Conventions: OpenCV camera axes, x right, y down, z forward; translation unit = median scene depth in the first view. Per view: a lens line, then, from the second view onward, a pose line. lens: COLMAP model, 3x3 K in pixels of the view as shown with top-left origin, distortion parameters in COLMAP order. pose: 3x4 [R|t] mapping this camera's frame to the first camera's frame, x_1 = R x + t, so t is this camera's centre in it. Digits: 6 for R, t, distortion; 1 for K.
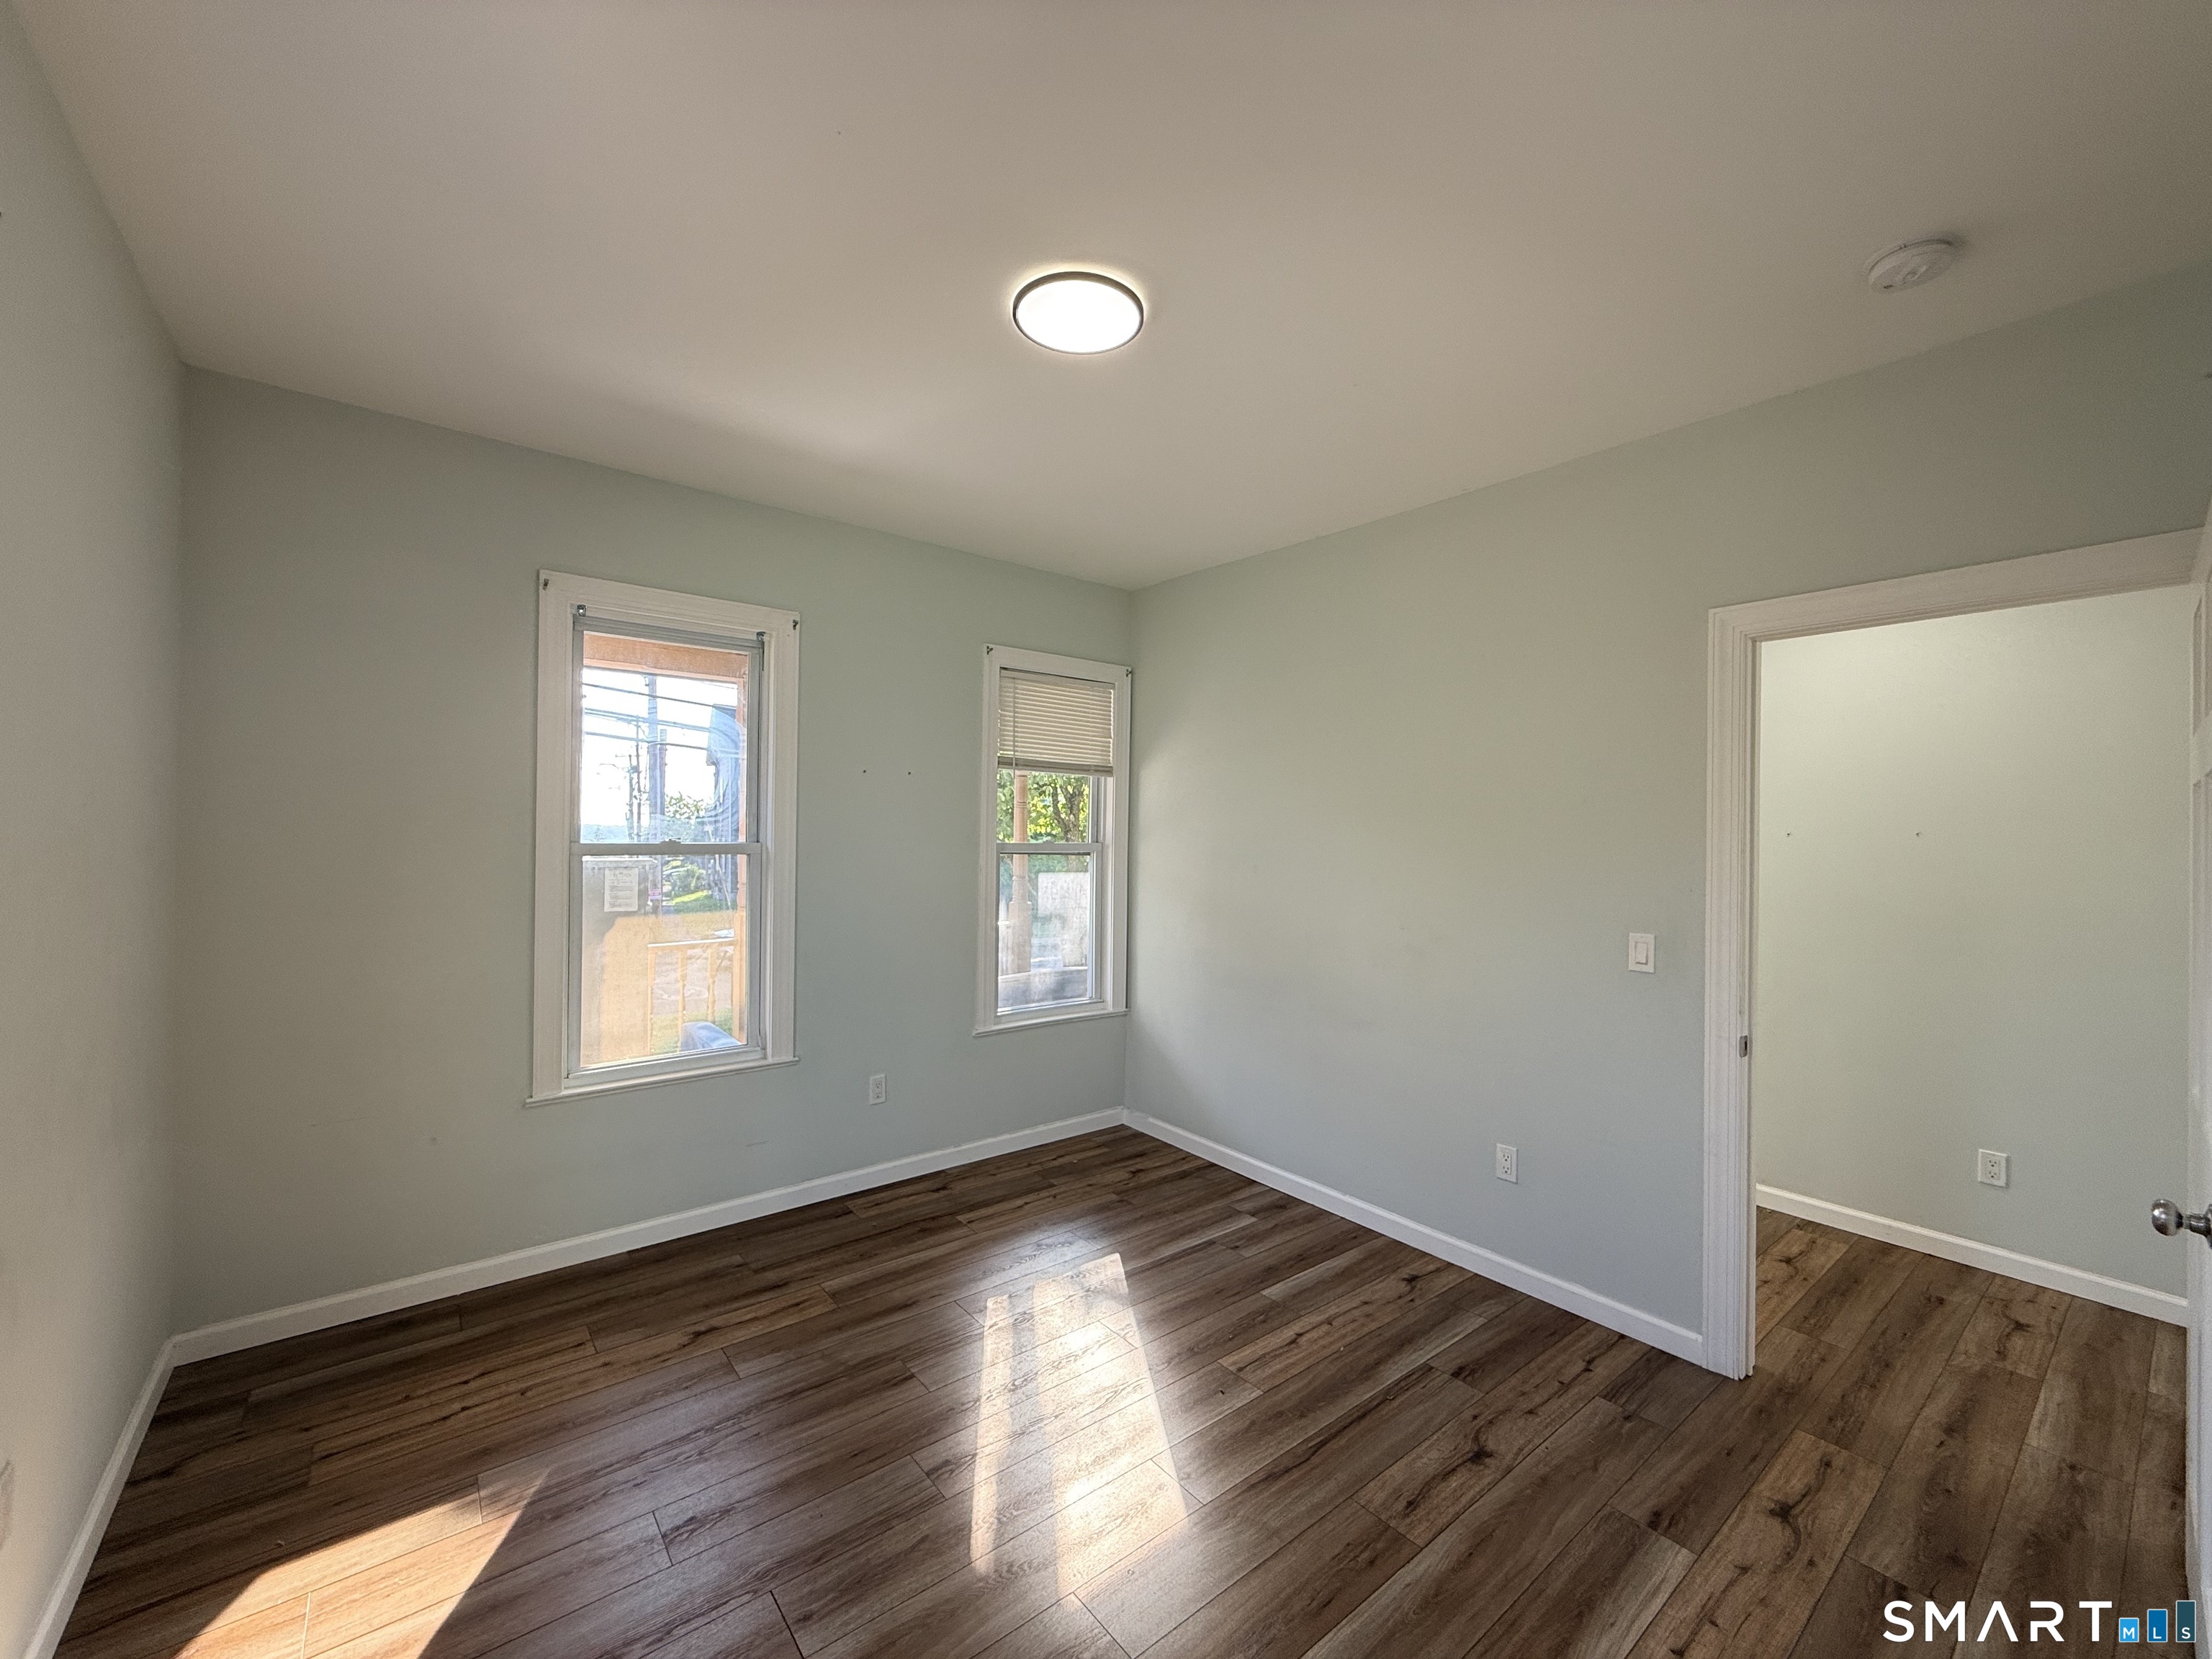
lens RADIAL K [[886.0, 0, 1111.2], [0, 886.0, 829.2], [0, 0, 1]] dist [0.000908, 0.000234]
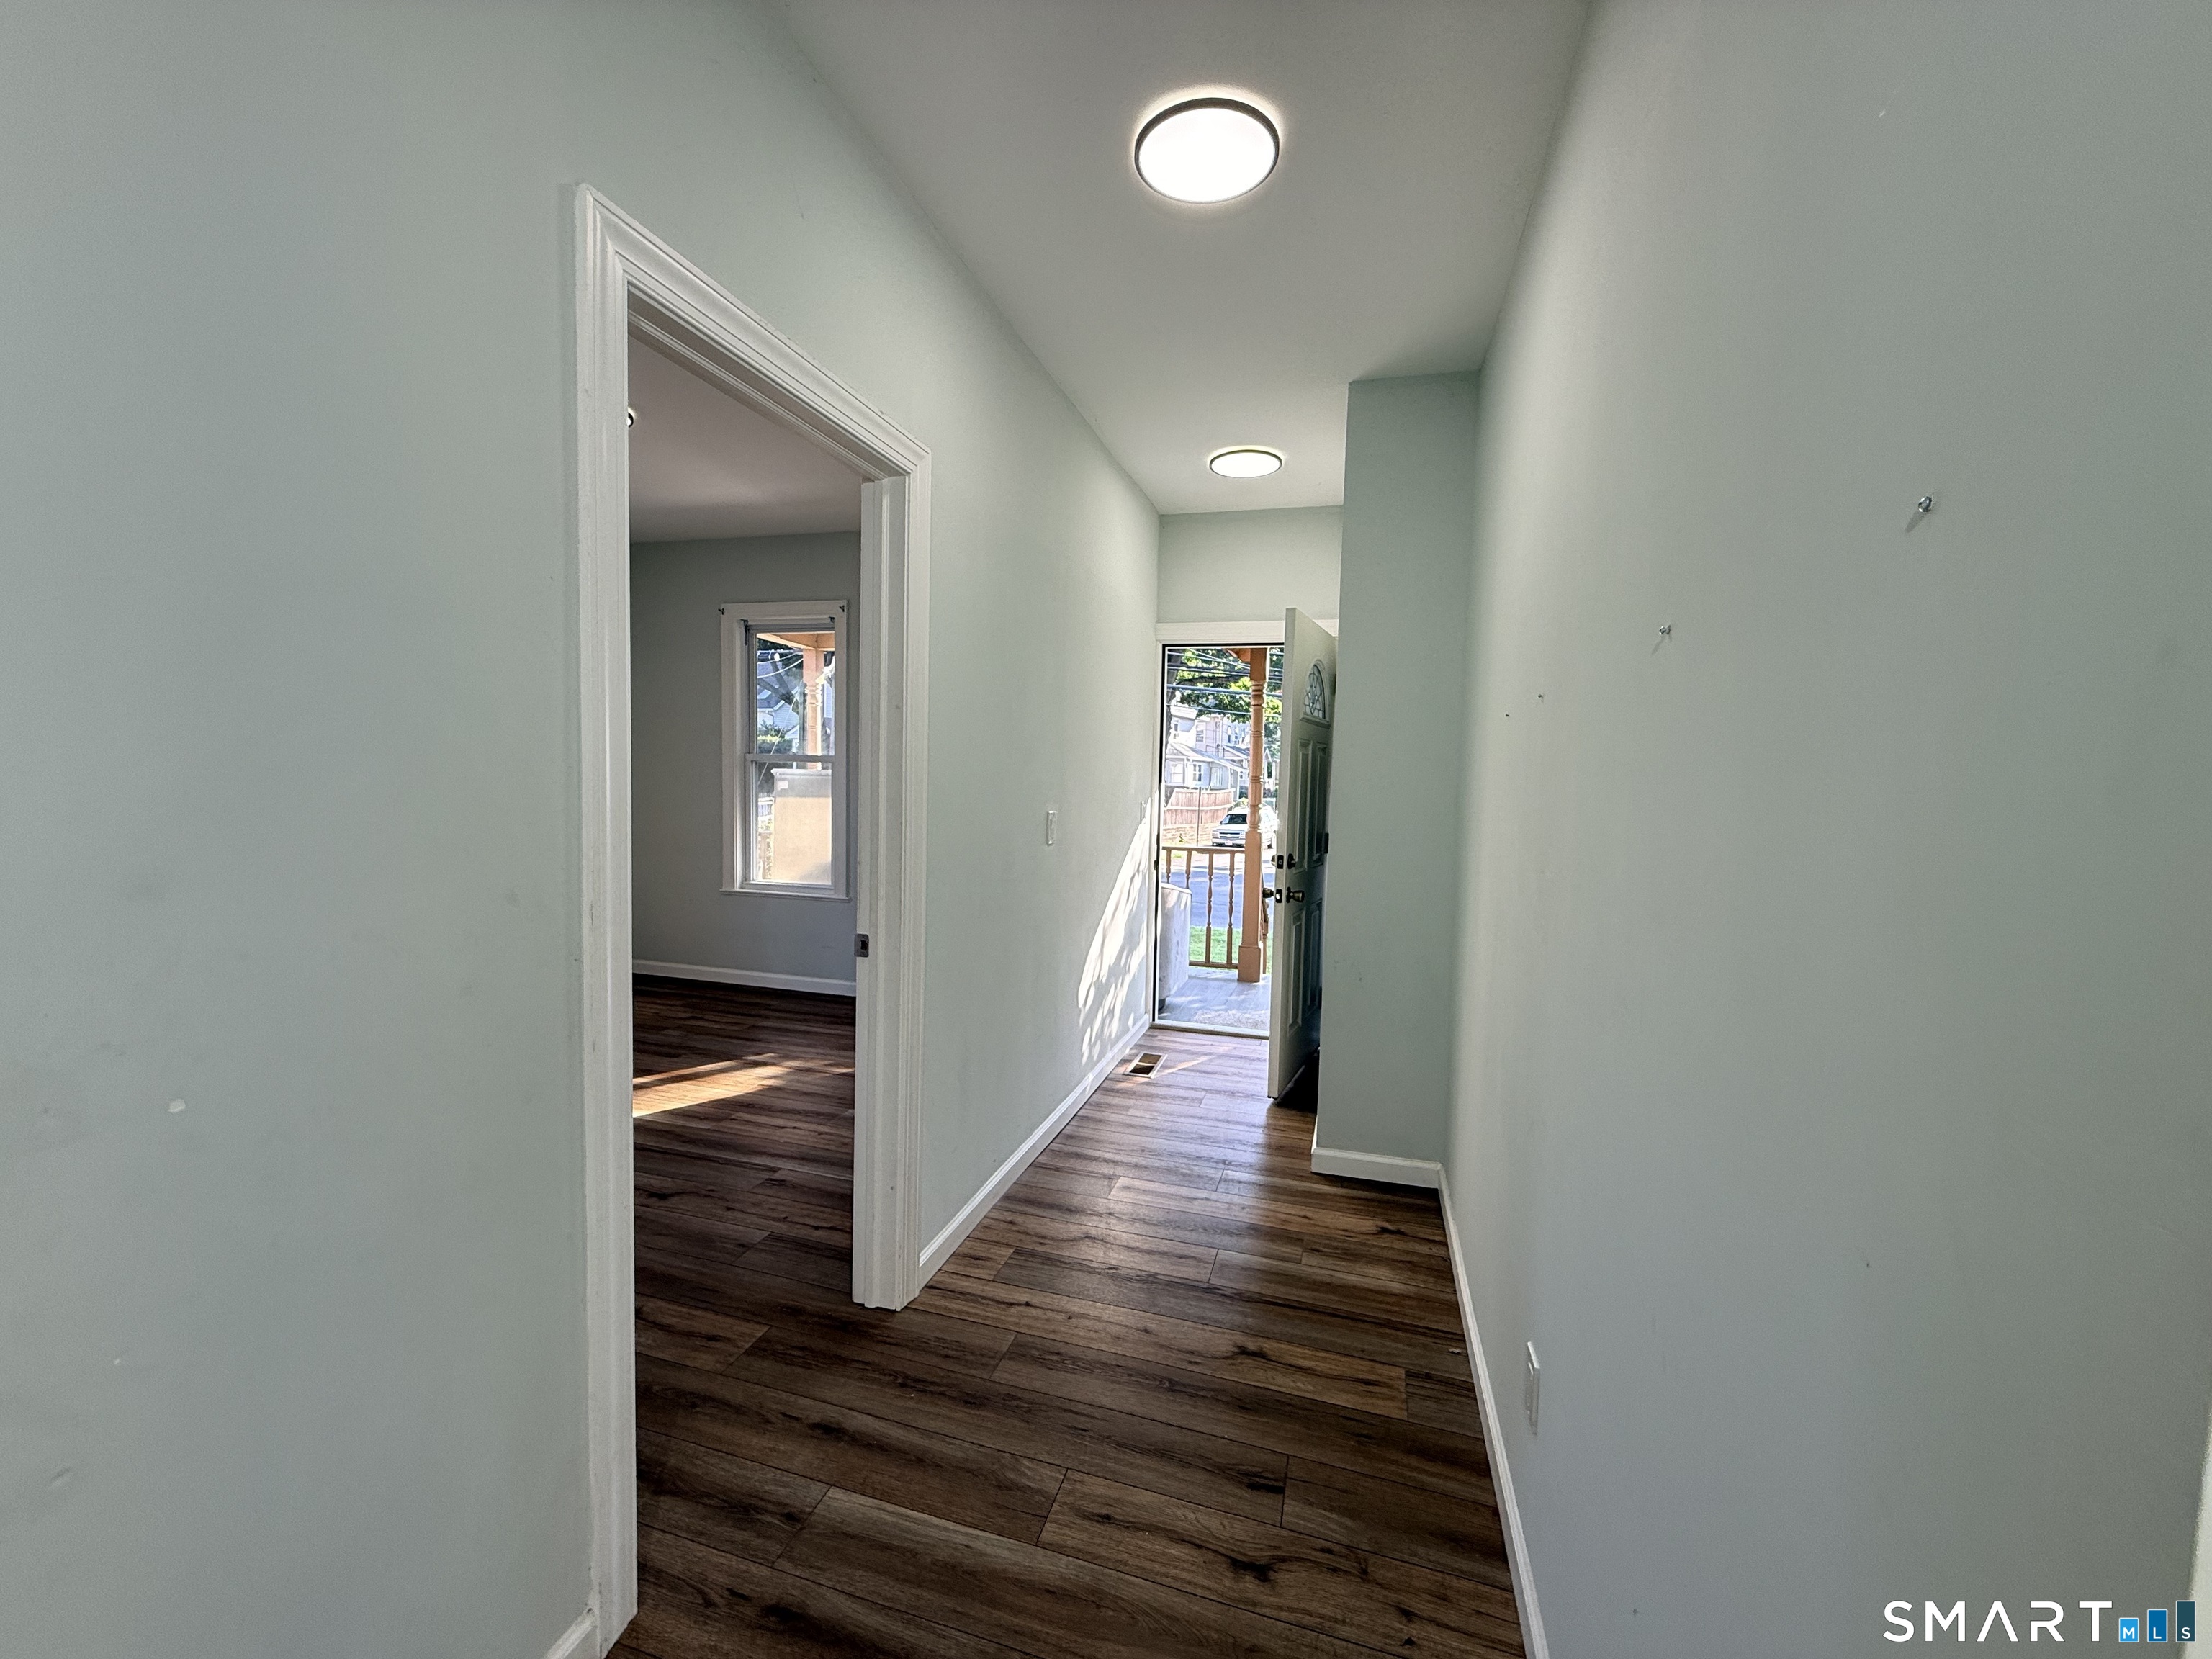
lens RADIAL K [[886.0, 0, 1107.9], [0, 886.0, 831.4], [0, 0, 1]] dist [0.000908, 0.000234]
pose [[0.574446, 0.053708, -0.816778, 1.380143], [-0.014416, 0.998354, 0.055509, 0.065833], [0.818415, -0.020112, 0.574275, 0.603336]]
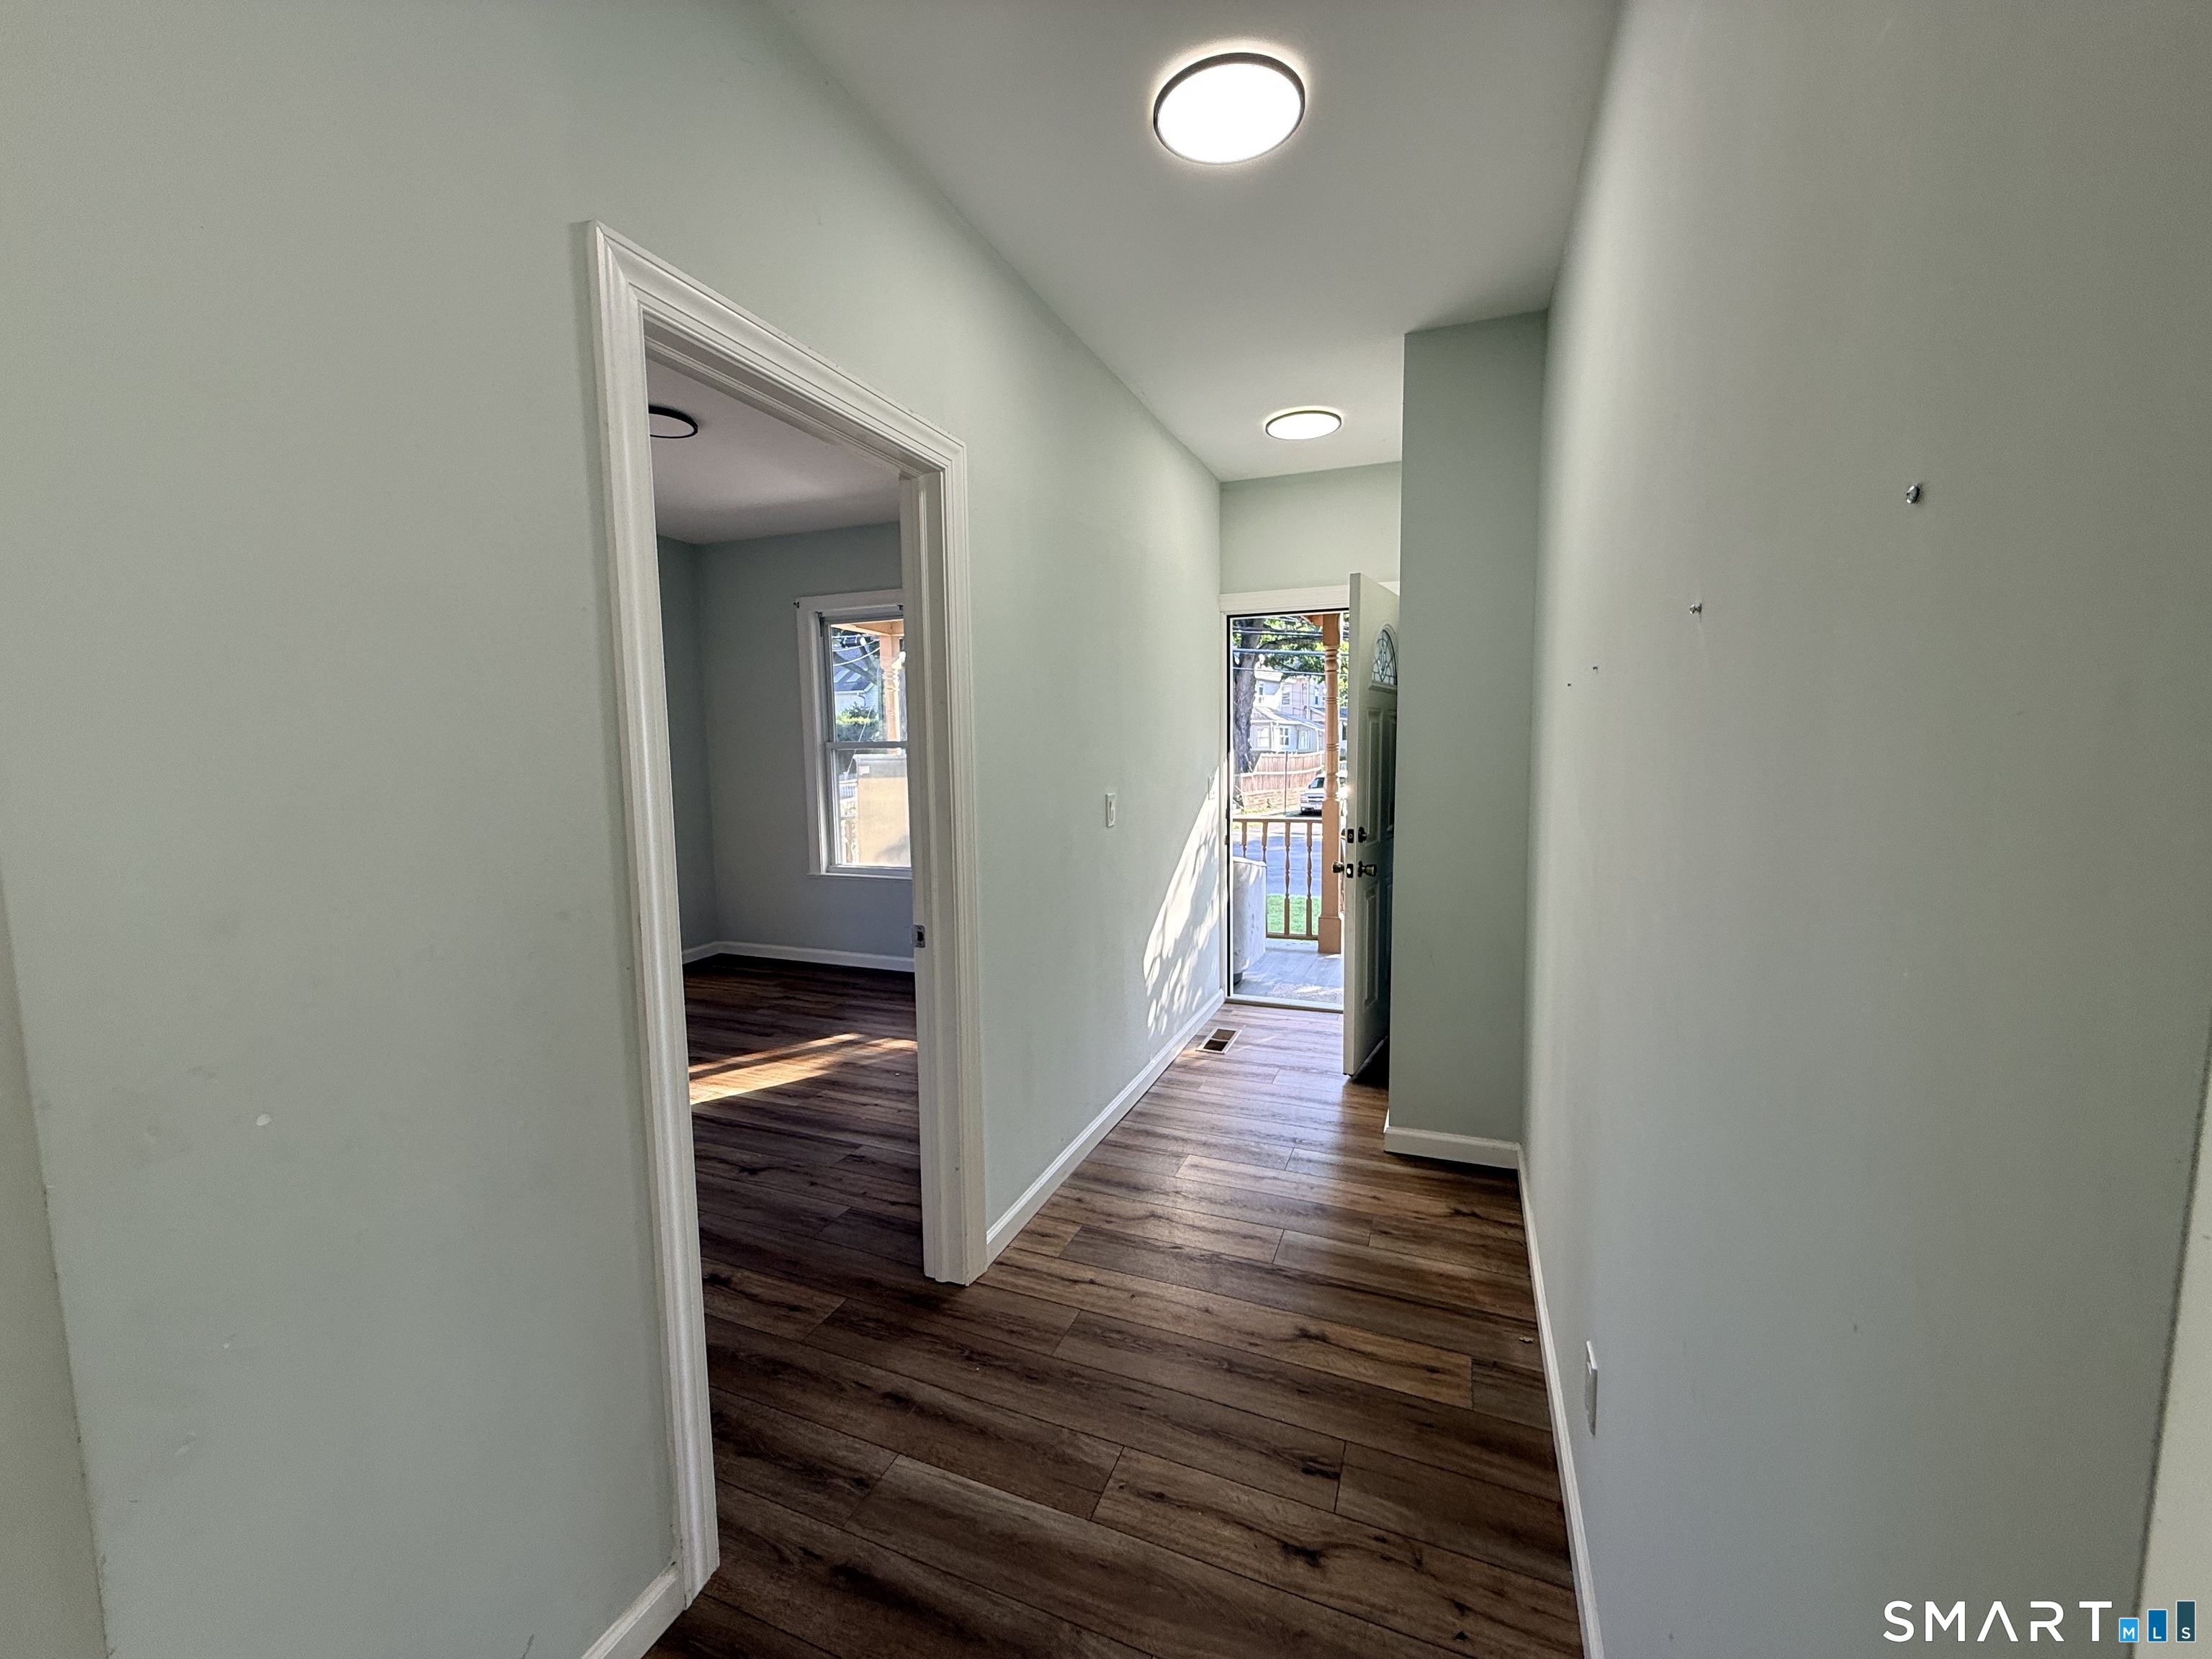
lens RADIAL K [[886.0, 0, 1107.3], [0, 886.0, 831.1], [0, 0, 1]] dist [0.000908, 0.000234]
pose [[0.491786, 0.067187, -0.868120, 1.396997], [0.023452, 0.995635, 0.090342, 0.049512], [0.870400, -0.064788, 0.488064, 0.635431]]
